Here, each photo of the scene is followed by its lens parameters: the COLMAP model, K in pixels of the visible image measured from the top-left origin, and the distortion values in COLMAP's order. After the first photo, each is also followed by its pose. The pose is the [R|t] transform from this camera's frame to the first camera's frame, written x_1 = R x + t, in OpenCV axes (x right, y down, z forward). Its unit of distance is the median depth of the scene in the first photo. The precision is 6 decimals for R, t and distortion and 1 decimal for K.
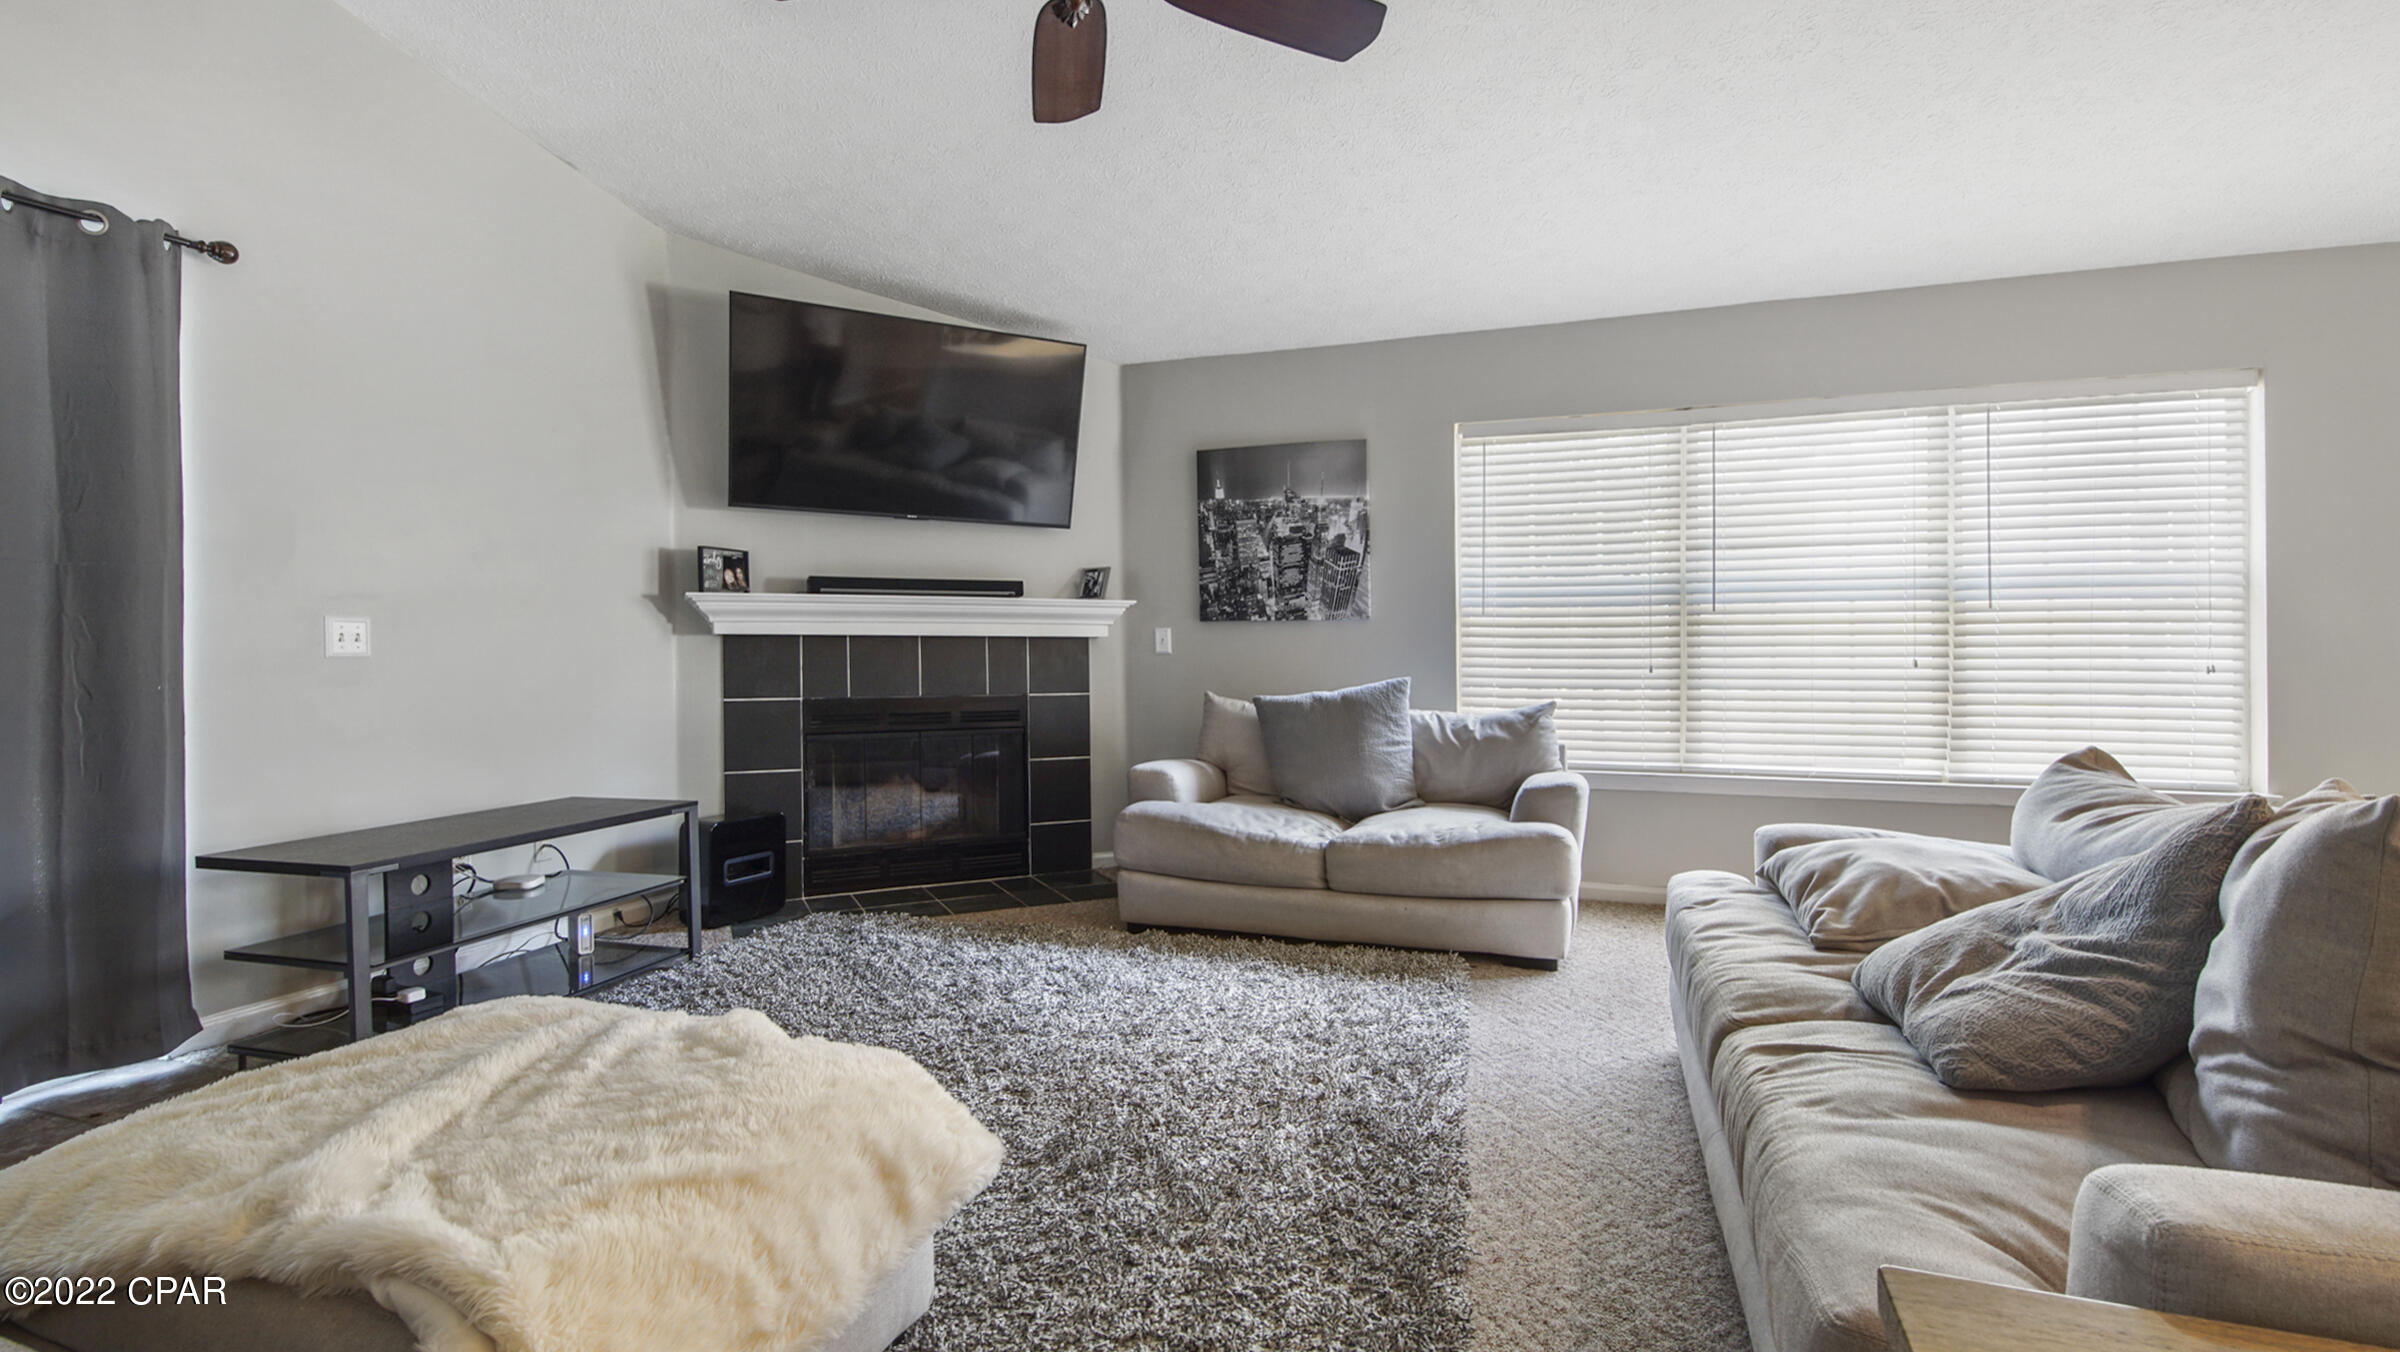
lens RADIAL K [[1084.5, 0, 1181.1], [0, 1084.5, 666.2], [0, 0, 1]] dist [0.018300, -0.016043]
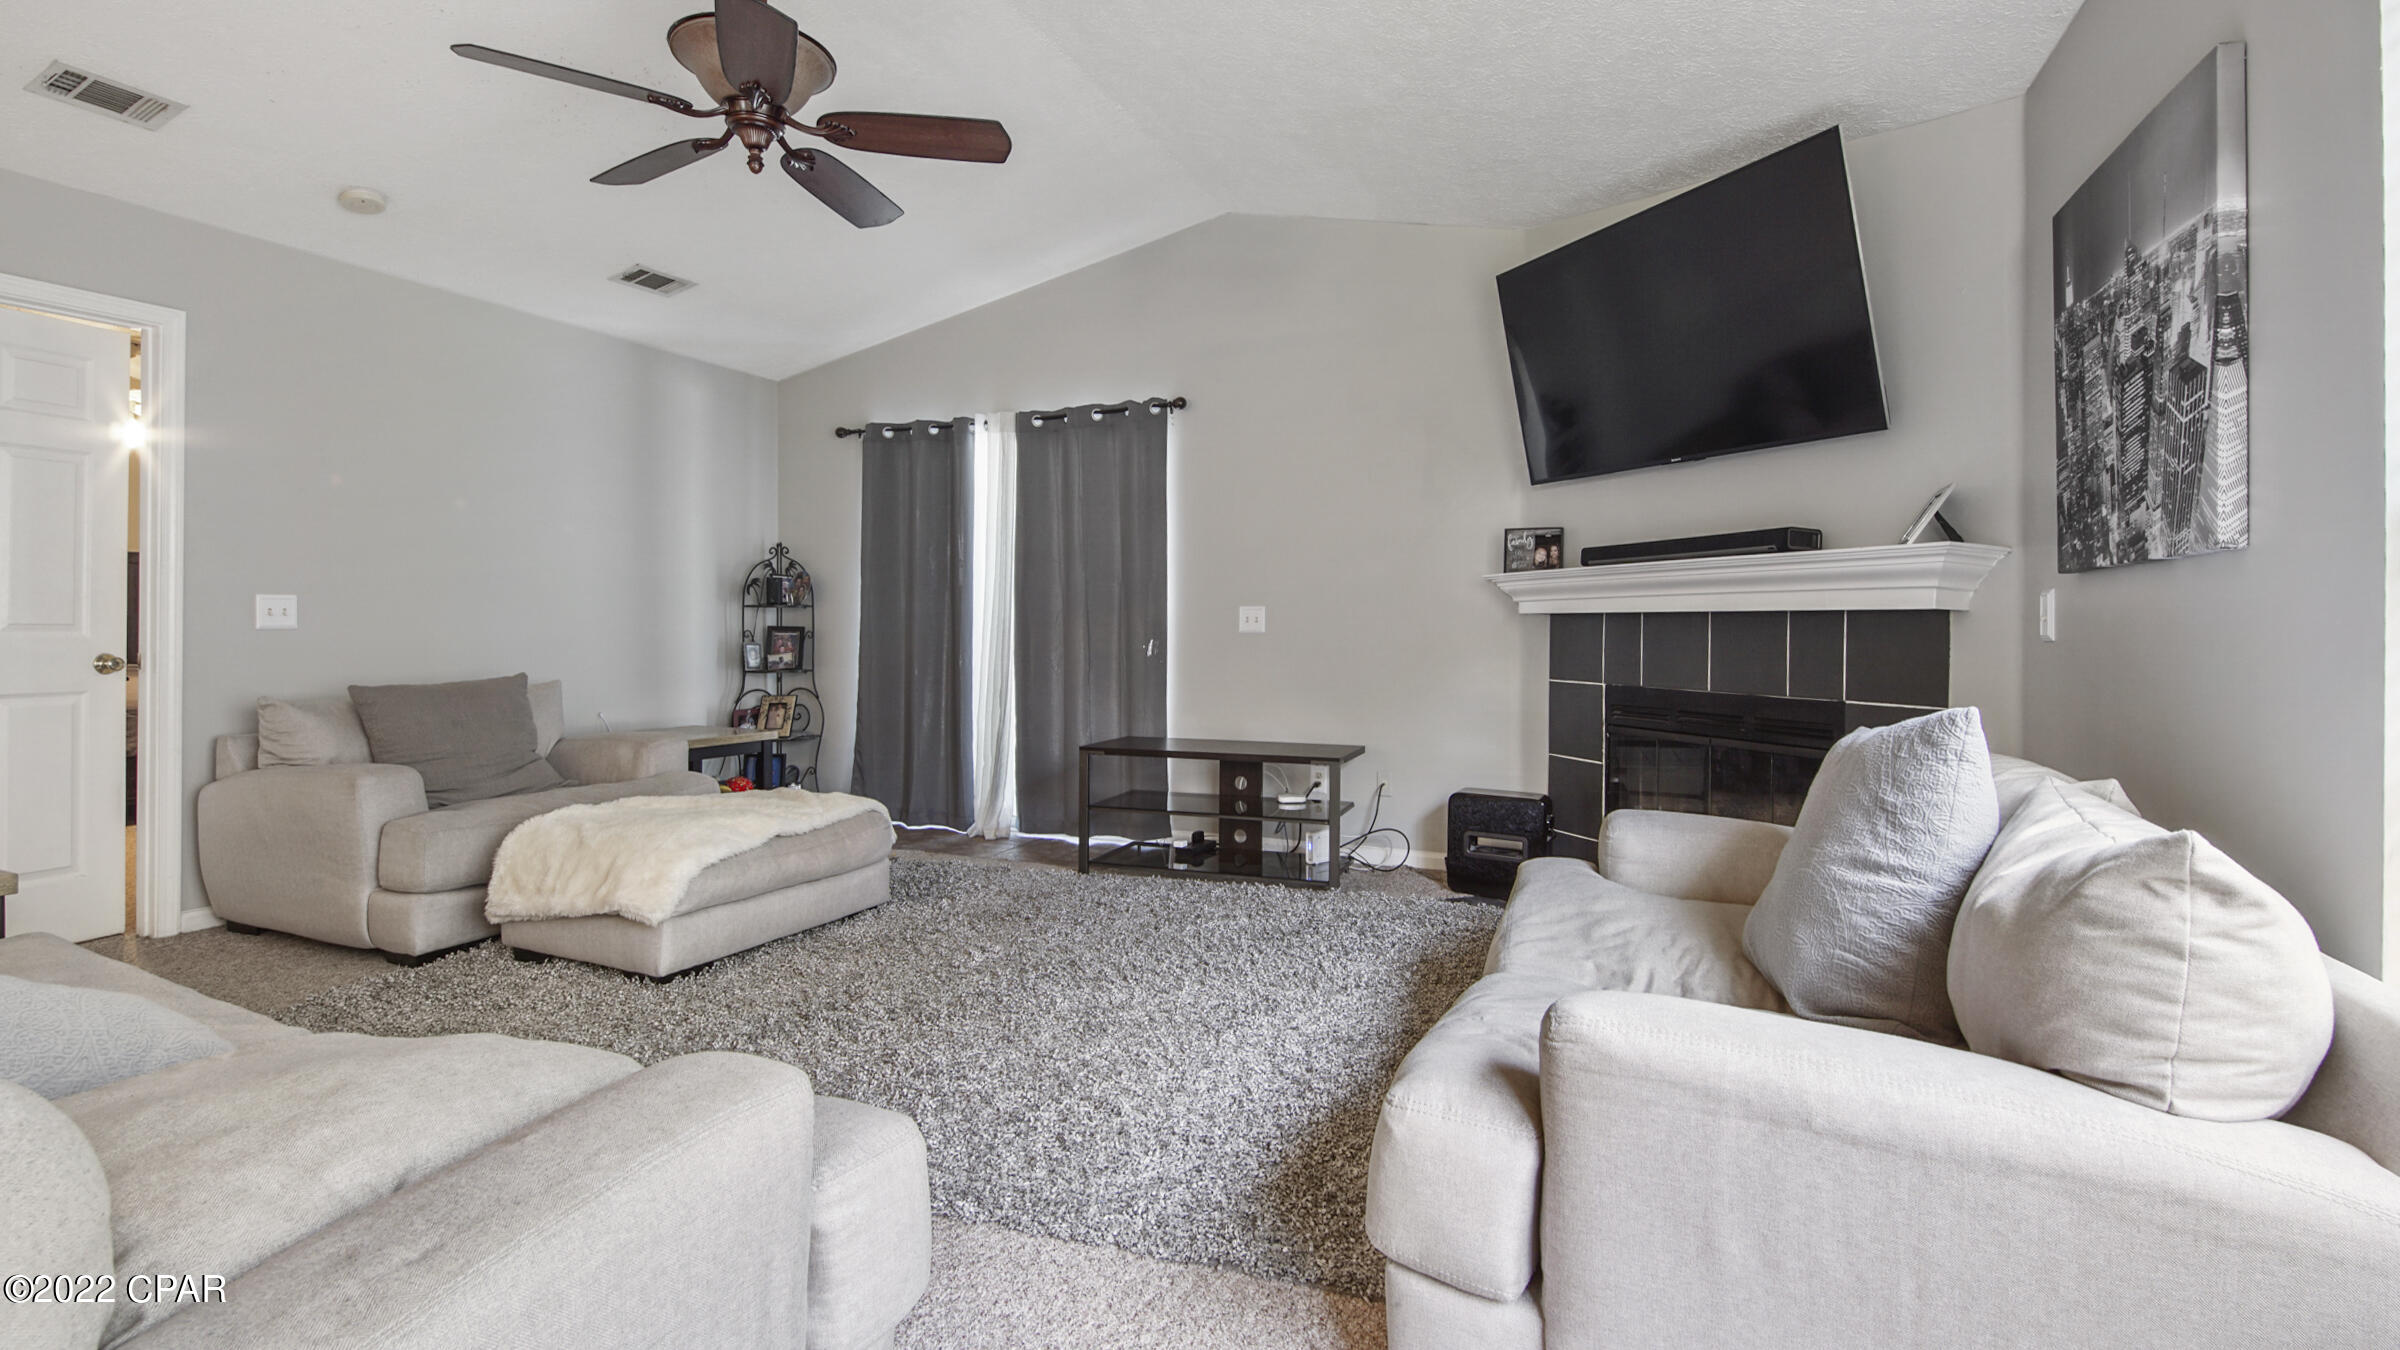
lens RADIAL K [[1084.5, 0, 1181.1], [0, 1084.5, 665.2], [0, 0, 1]] dist [0.018300, -0.016043]
pose [[-0.062253, 0.035867, -0.997416, 0.548331], [-0.020172, 0.999105, 0.037187, -0.011982], [0.997857, 0.022435, -0.061474, 0.682995]]
